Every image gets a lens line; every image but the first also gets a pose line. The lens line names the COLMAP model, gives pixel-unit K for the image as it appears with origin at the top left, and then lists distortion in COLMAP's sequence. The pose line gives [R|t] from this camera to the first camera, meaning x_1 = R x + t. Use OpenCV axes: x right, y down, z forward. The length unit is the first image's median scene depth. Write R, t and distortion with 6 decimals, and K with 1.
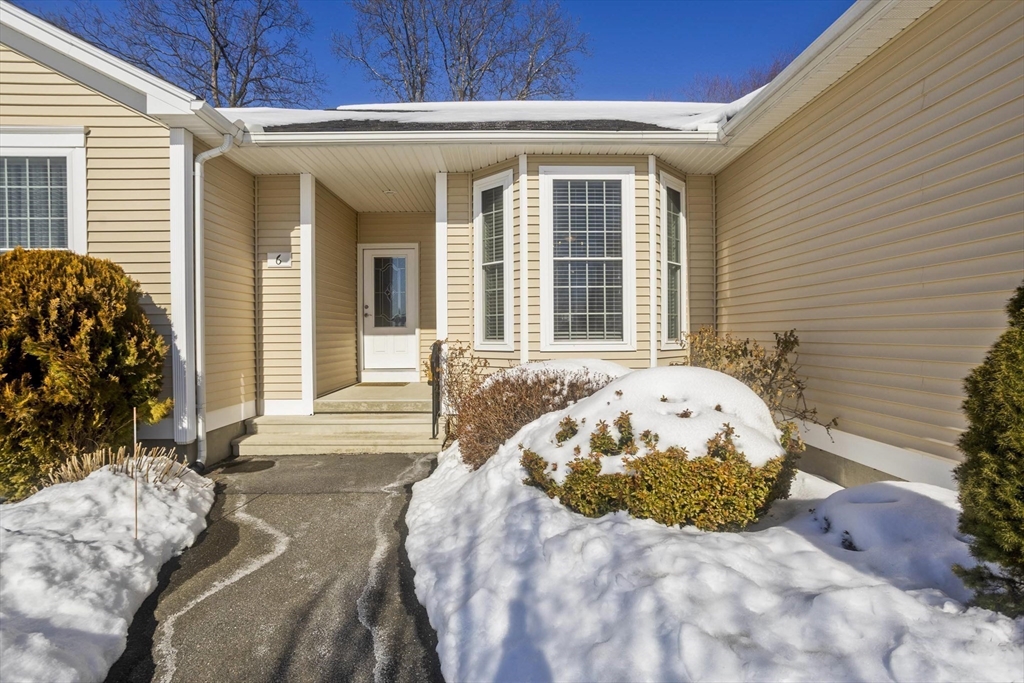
lens RADIAL K [[489.4, 0, 518.7], [0, 489.4, 338.5], [0, 0, 1]] dist [-0.039727, 0.020393]
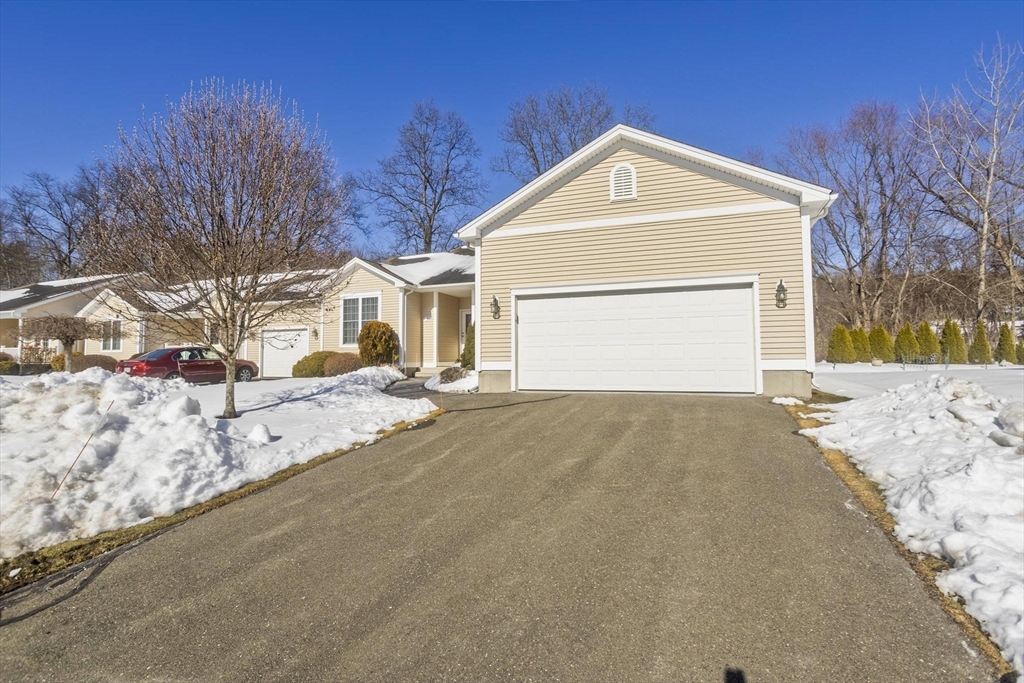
lens RADIAL K [[489.4, 0, 518.7], [0, 489.4, 338.5], [0, 0, 1]] dist [-0.039727, 0.020393]
pose [[0.925475, -0.015896, -0.378475, 1.406502], [-0.004648, 0.998567, -0.053306, 0.151663], [0.378781, 0.051092, 0.924075, -1.922702]]
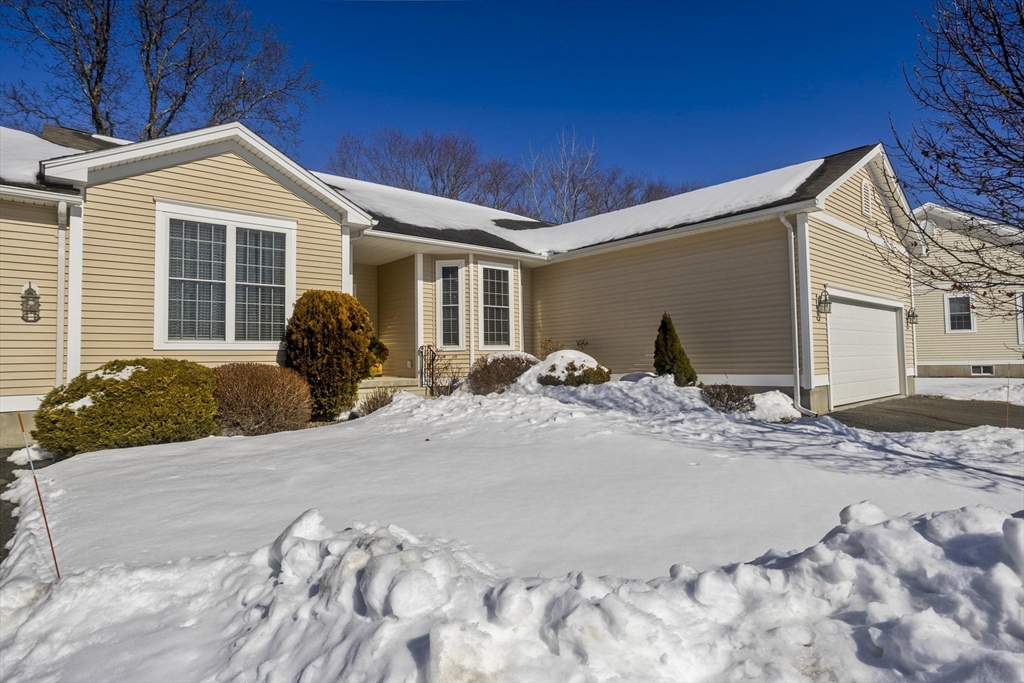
lens RADIAL K [[563.4, 0, 511.9], [0, 563.4, 339.9], [0, 0, 1]] dist [-0.001290, 0.000019]
pose [[0.764101, 0.015583, 0.644909, -1.348460], [0.027981, 0.997967, -0.057267, 0.118596], [-0.644490, 0.061803, 0.762111, -0.864480]]
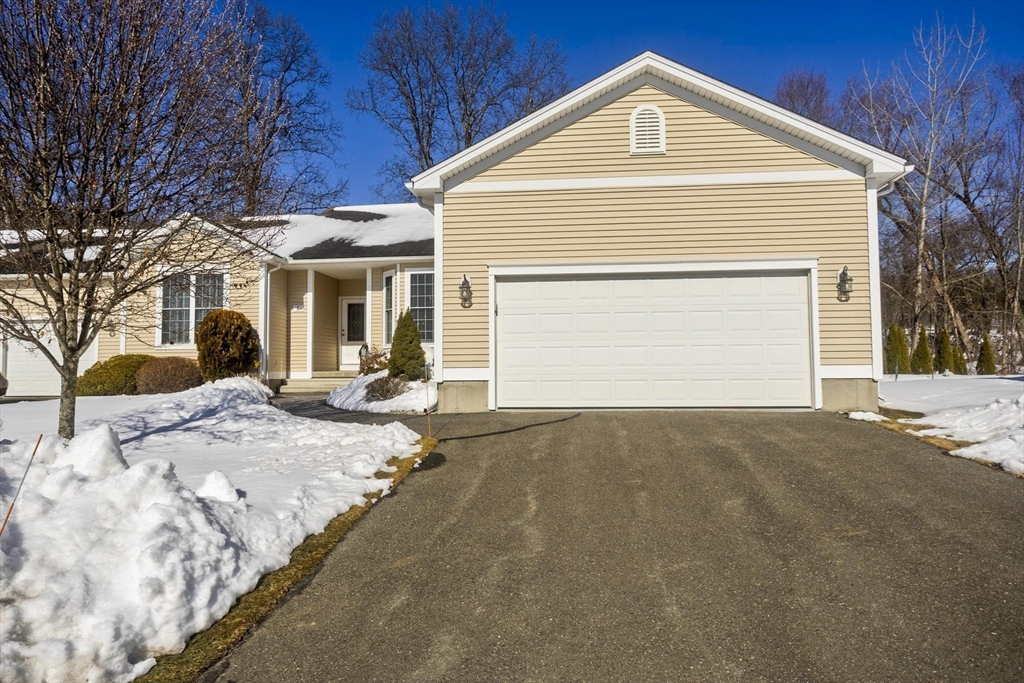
lens RADIAL K [[639.7, 0, 517.9], [0, 639.7, 342.1], [0, 0, 1]] dist [-0.006250, 0.005704]
pose [[0.992052, -0.005666, -0.125701, 0.946901], [-0.001300, 0.998471, -0.055263, 0.165853], [0.125822, 0.054987, 0.990528, -1.918779]]
